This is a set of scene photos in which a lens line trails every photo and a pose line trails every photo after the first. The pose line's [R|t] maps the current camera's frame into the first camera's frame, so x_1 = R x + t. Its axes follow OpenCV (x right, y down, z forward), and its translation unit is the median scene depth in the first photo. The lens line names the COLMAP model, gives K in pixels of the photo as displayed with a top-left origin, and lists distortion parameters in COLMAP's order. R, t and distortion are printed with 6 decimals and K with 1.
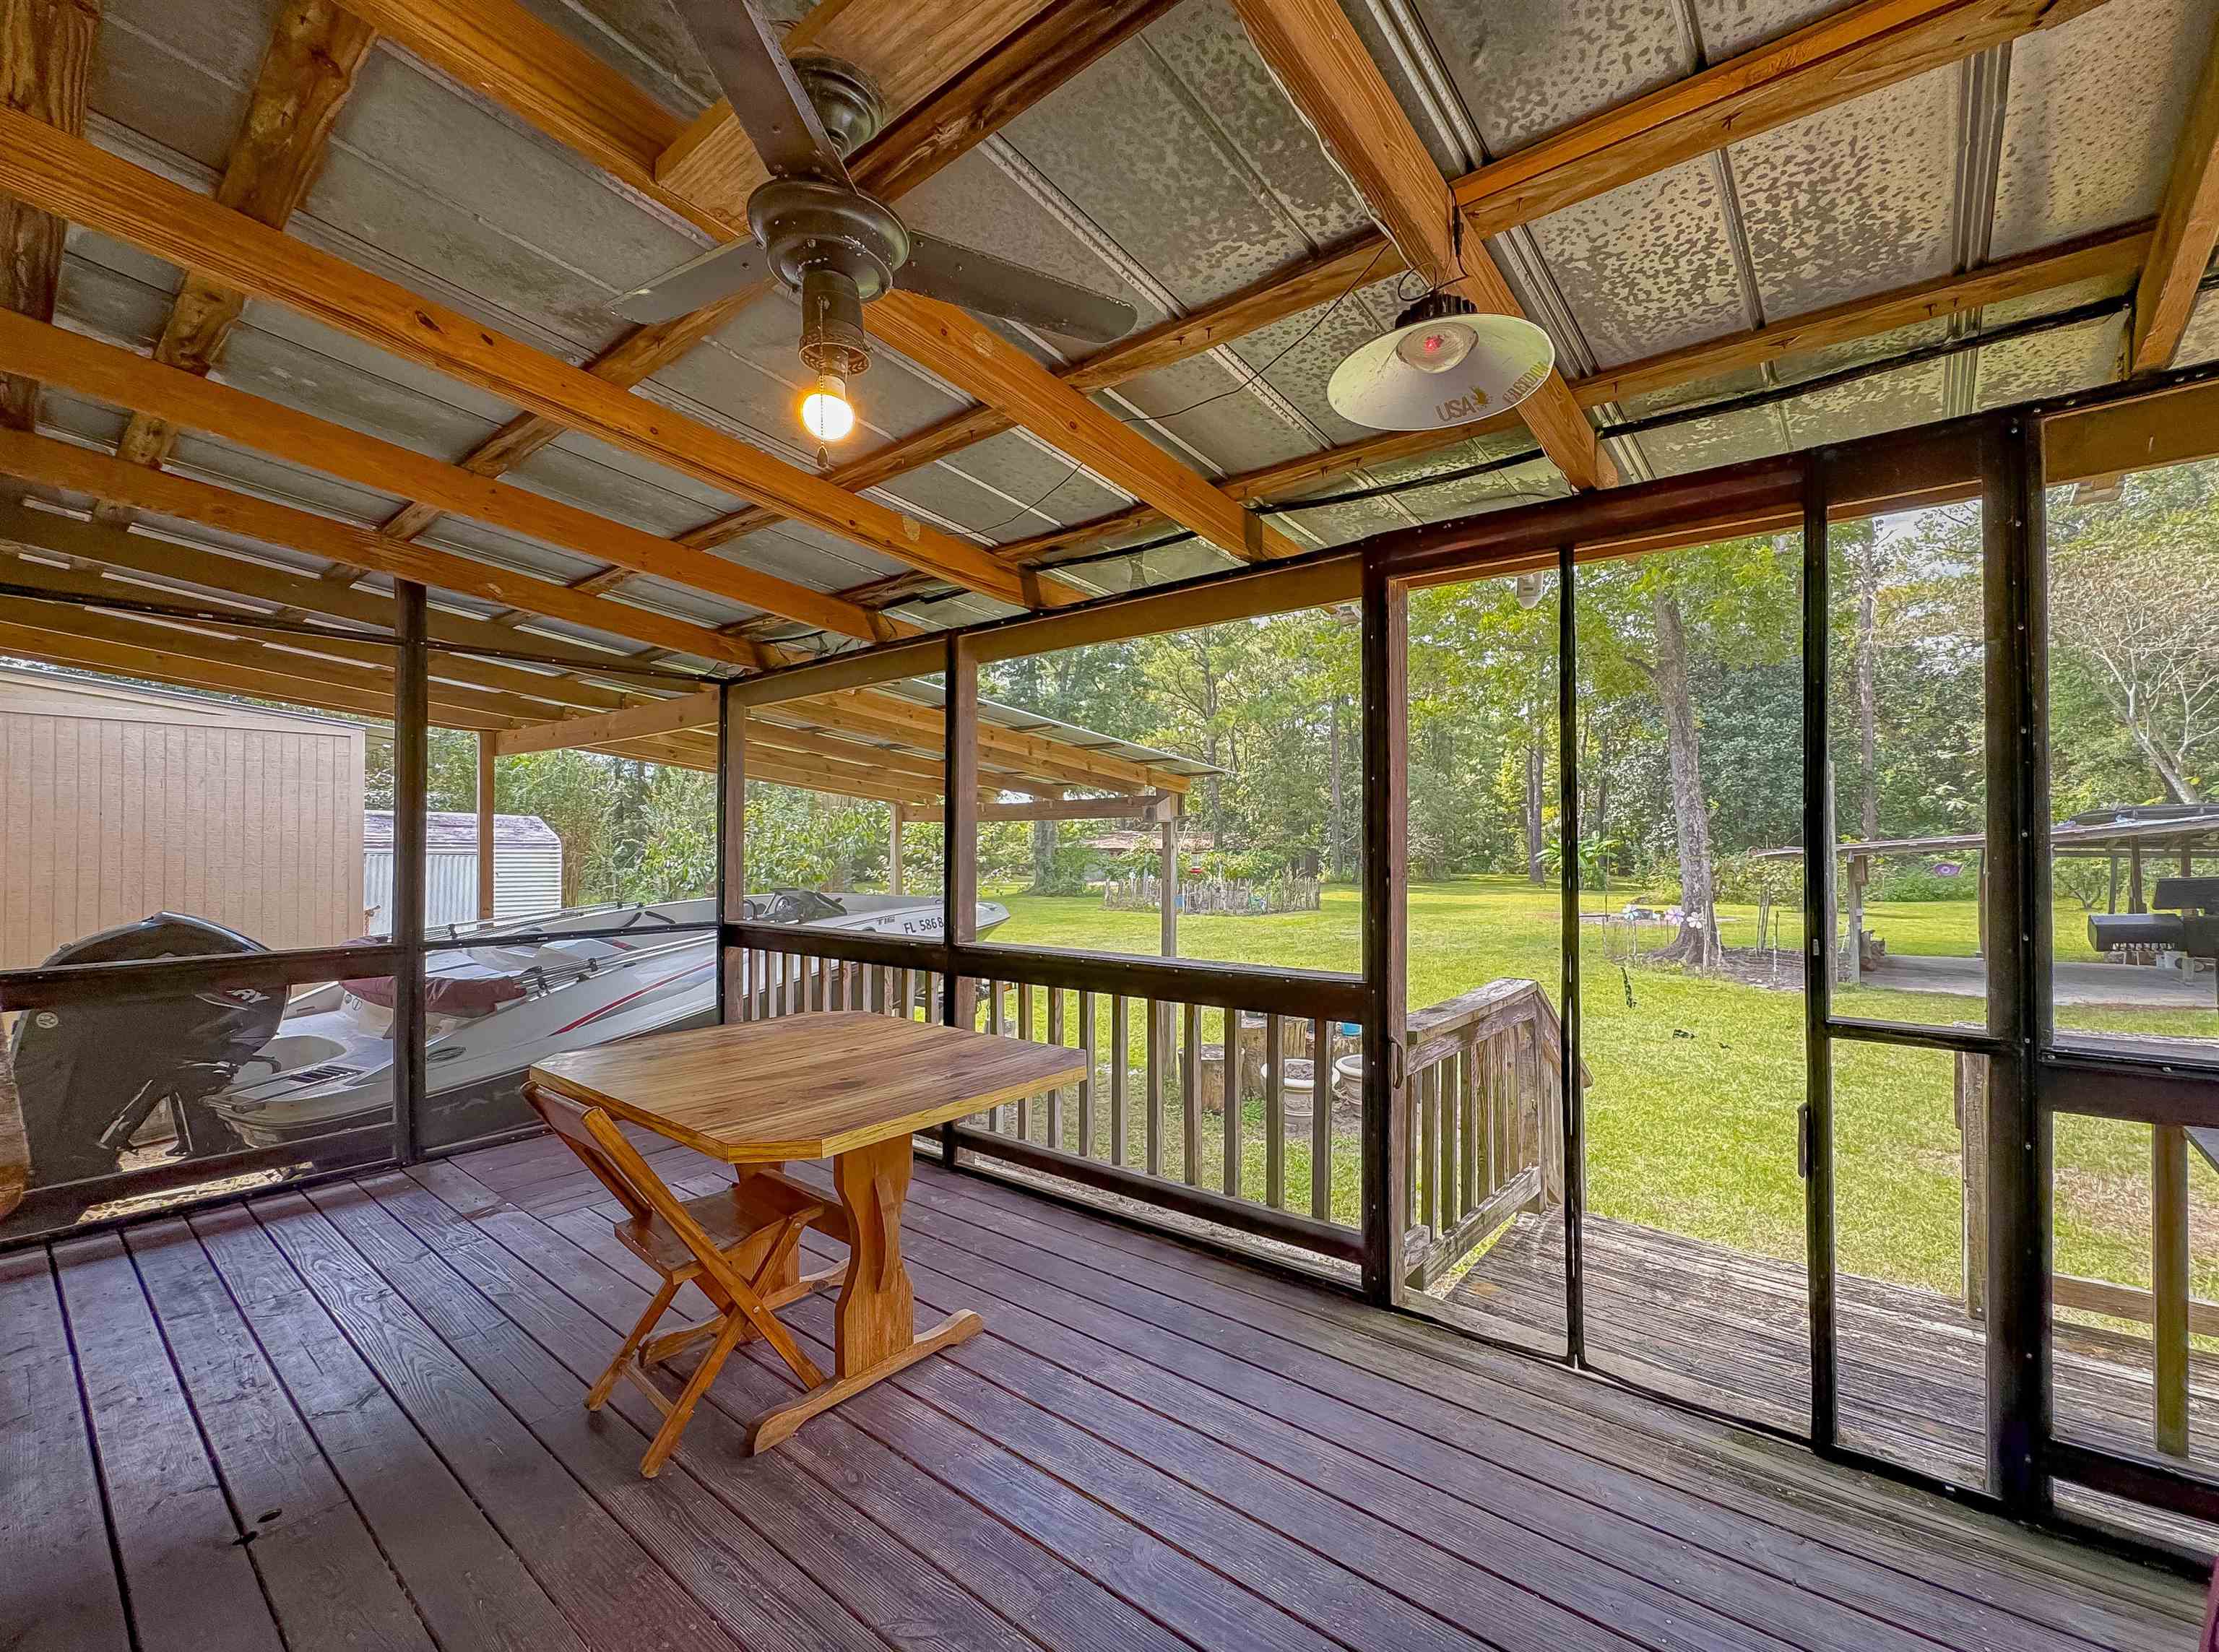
lens RADIAL K [[890.5, 0, 1101.1], [0, 890.5, 819.9], [0, 0, 1]] dist [-0.000584, -0.000262]
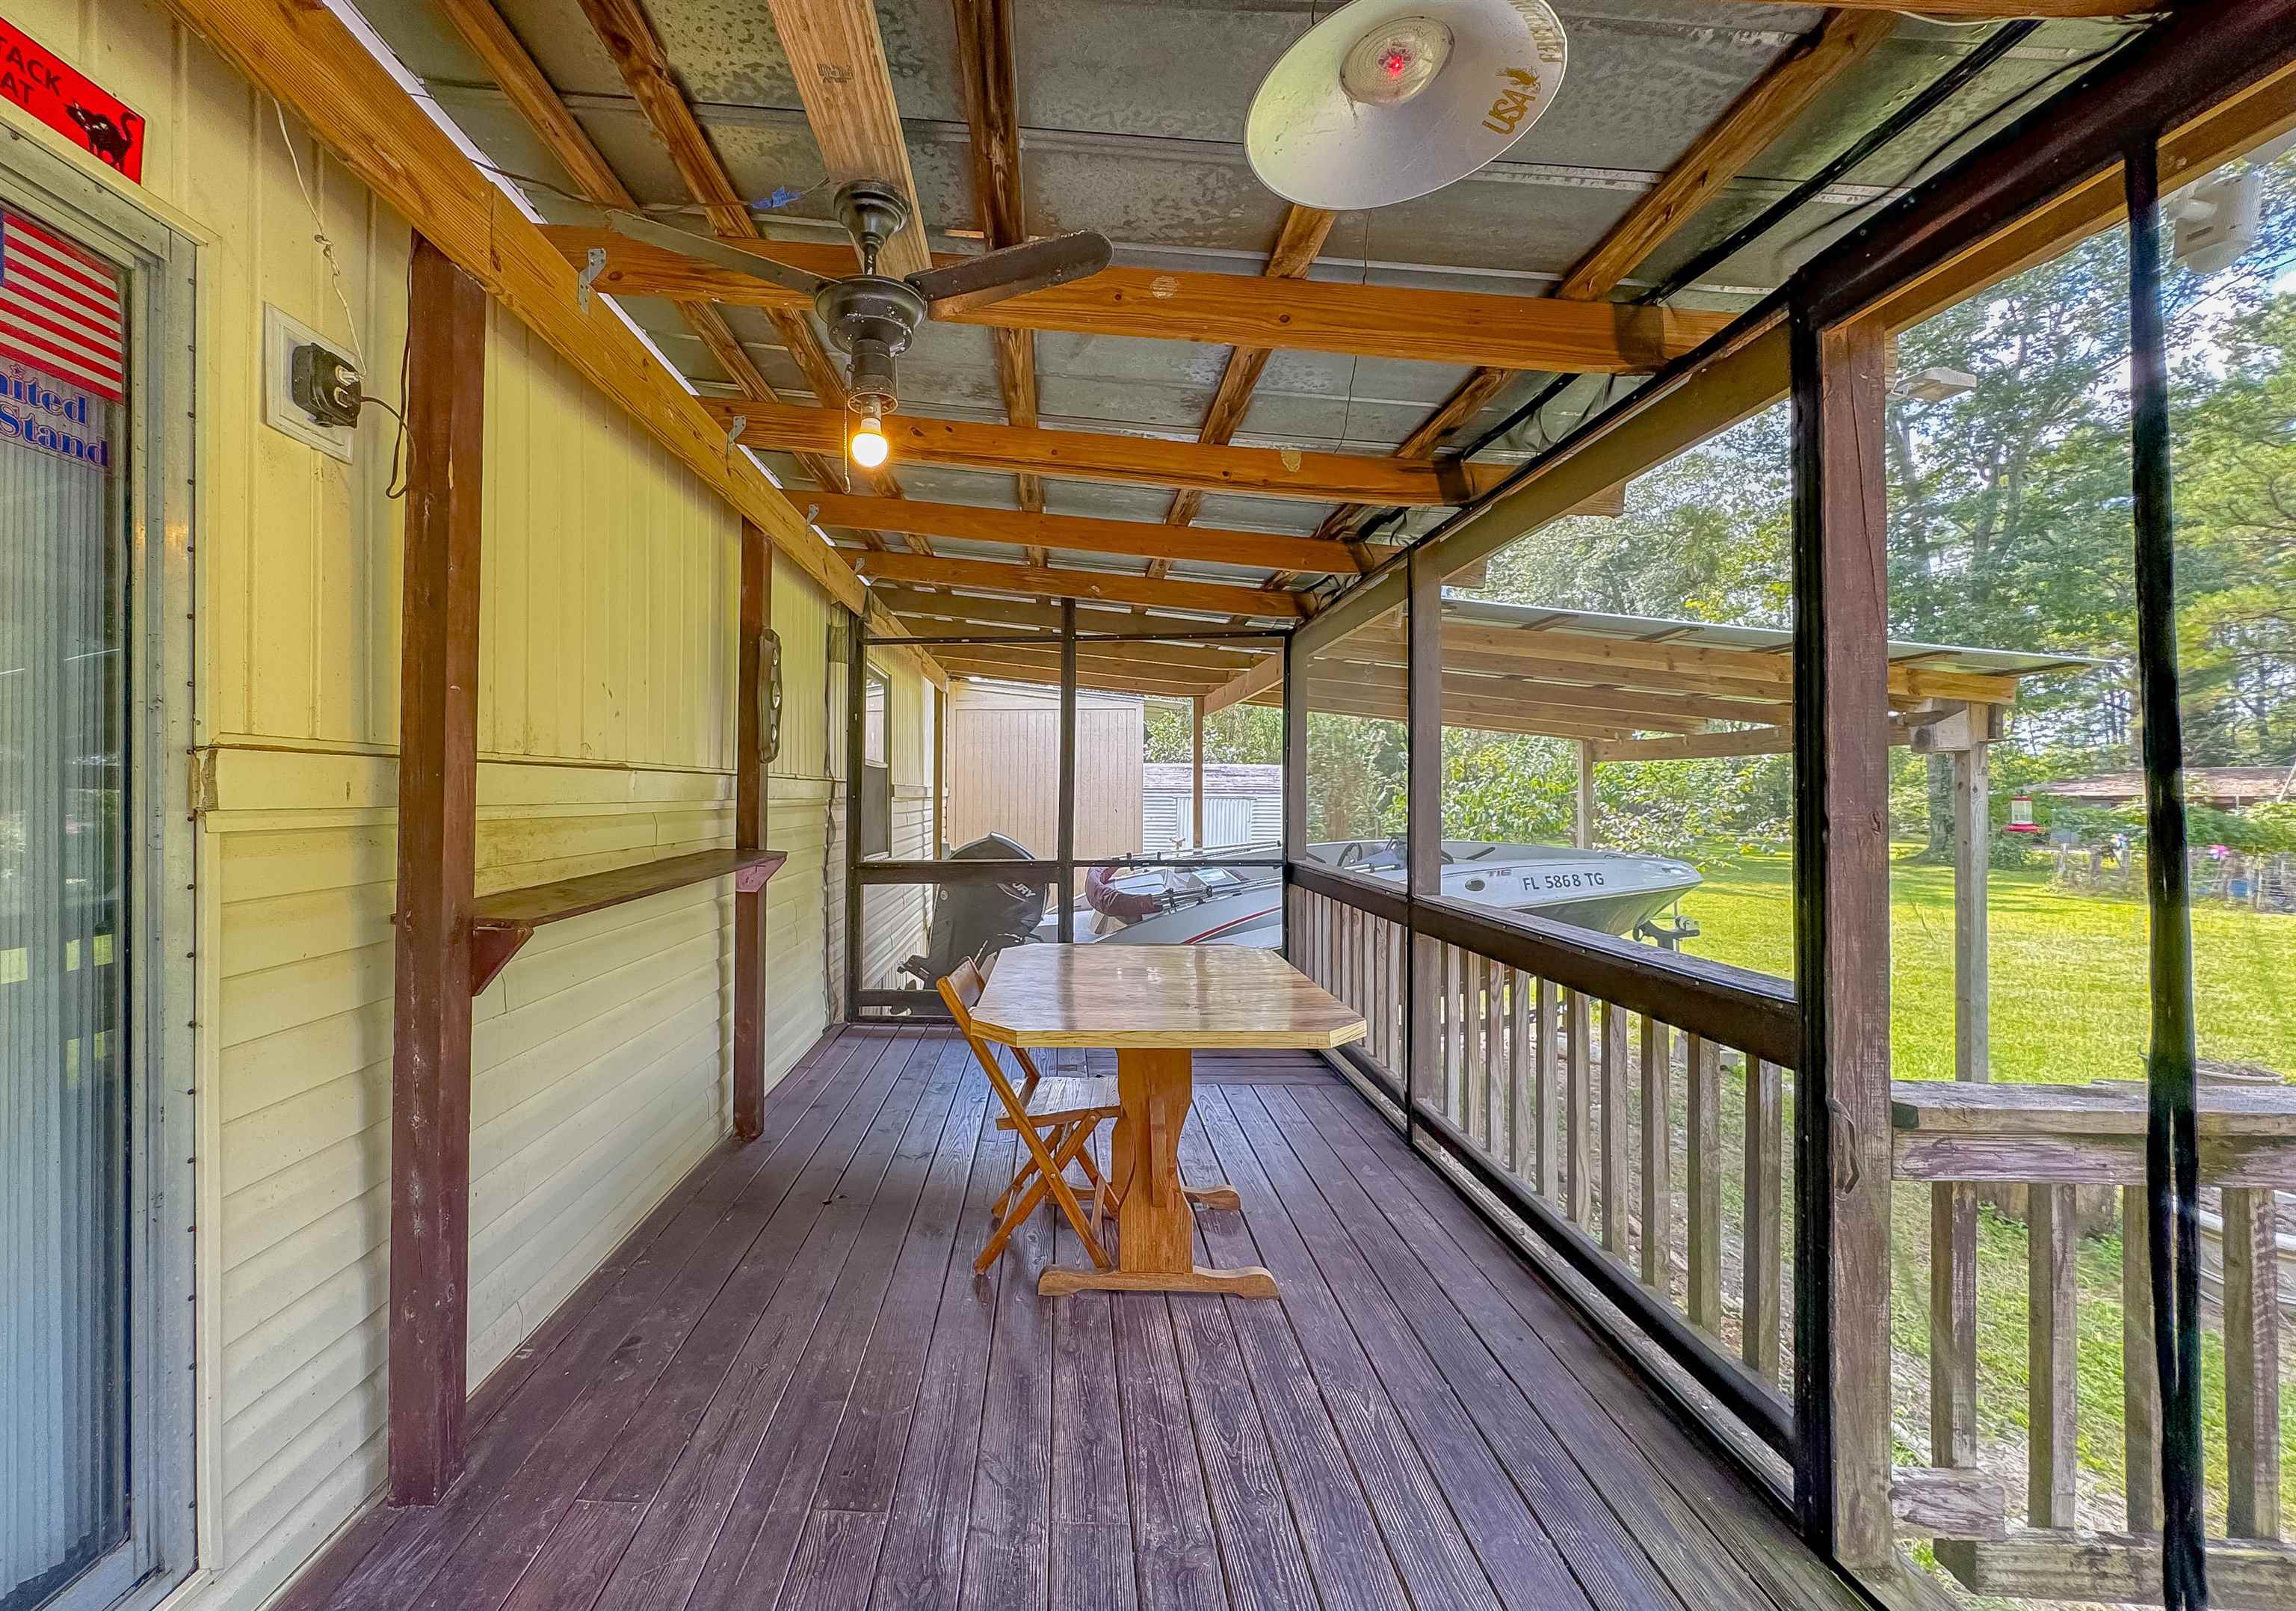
lens RADIAL K [[964.5, 0, 1149.8], [0, 964.5, 751.5], [0, 0, 1]] dist [-0.000643, -0.000107]
pose [[0.607939, -0.036188, -0.793159, 0.489900], [0.022723, 0.999345, -0.028178, 0.017503], [0.793659, -0.000892, 0.608363, 0.218136]]
